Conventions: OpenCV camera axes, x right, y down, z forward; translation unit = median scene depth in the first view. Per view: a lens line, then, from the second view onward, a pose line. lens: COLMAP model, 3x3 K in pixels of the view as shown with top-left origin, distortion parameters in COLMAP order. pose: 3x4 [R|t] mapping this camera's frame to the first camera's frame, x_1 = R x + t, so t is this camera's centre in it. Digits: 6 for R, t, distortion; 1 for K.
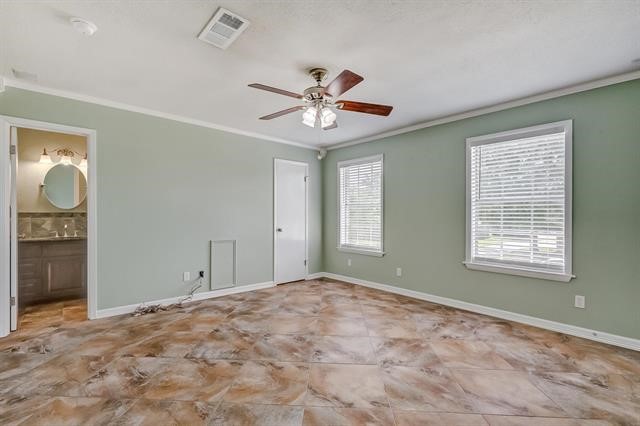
lens RADIAL K [[287.8, 0, 318.7], [0, 287.8, 213.2], [0, 0, 1]] dist [0.003556, -0.002798]
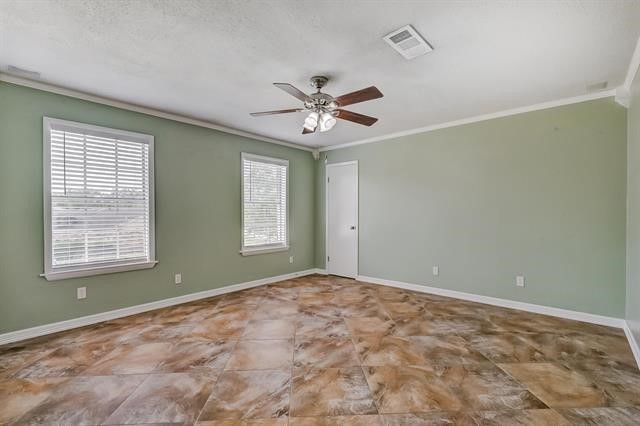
lens RADIAL K [[287.8, 0, 316.8], [0, 287.8, 213.1], [0, 0, 1]] dist [0.003556, -0.002798]
pose [[-0.093996, -0.002855, 0.995568, -0.931851], [-0.003526, 0.999991, 0.002535, 0.000350], [-0.995566, -0.003272, -0.094006, 0.973777]]
